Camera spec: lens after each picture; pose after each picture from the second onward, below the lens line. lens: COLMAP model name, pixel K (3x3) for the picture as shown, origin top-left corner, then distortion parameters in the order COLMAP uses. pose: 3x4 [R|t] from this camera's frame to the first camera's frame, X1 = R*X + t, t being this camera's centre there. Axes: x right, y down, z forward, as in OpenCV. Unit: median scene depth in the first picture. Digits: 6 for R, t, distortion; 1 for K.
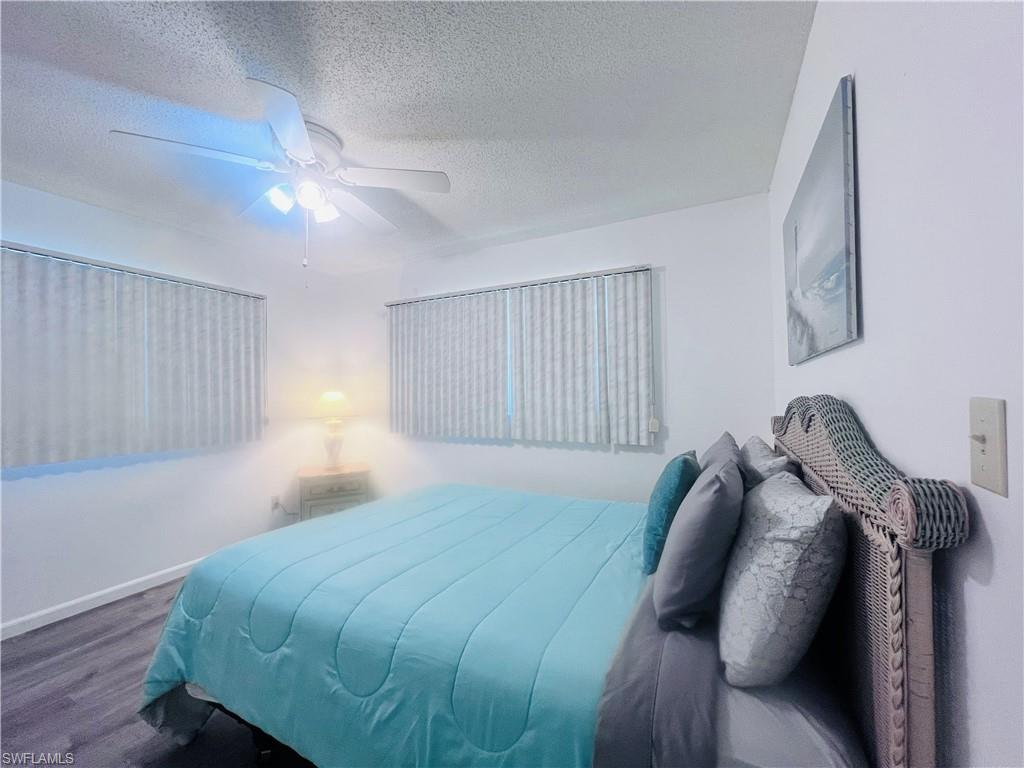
lens RADIAL K [[408.3, 0, 510.6], [0, 408.3, 382.9], [0, 0, 1]] dist [-0.002572, 0.000521]
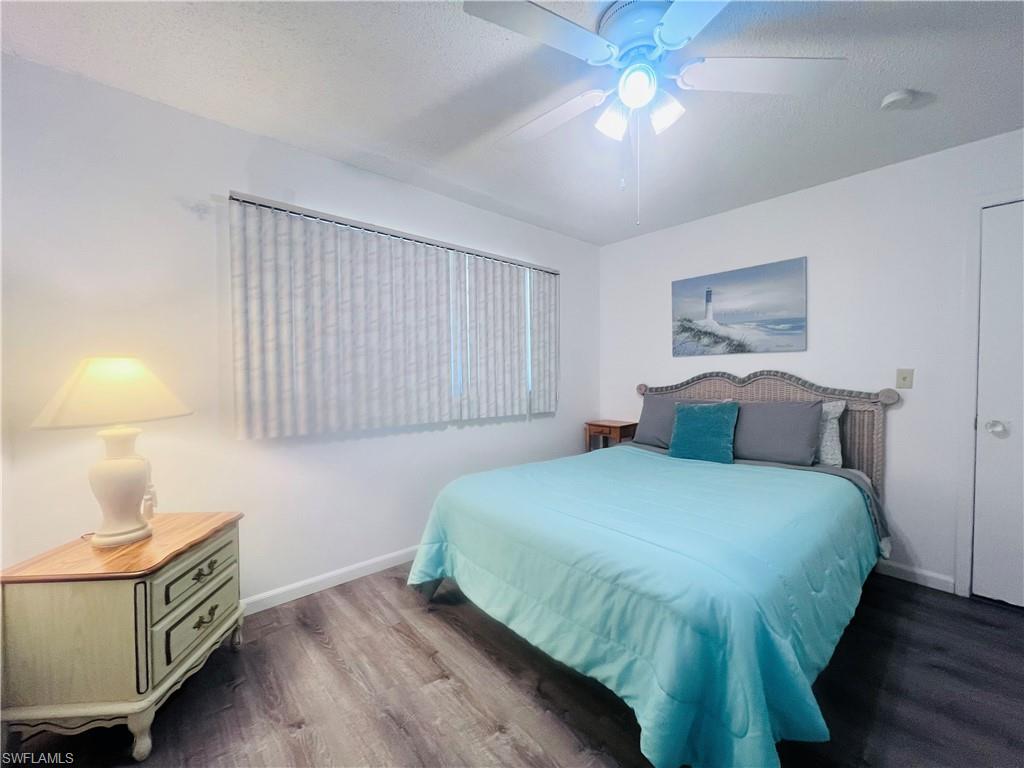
lens RADIAL K [[408.3, 0, 513.0], [0, 408.3, 384.7], [0, 0, 1]] dist [-0.002572, 0.000521]
pose [[0.358033, -0.007387, 0.933680, -0.761664], [-0.008447, 0.999902, 0.011150, 0.046624], [-0.933671, -0.011879, 0.357935, 0.549454]]
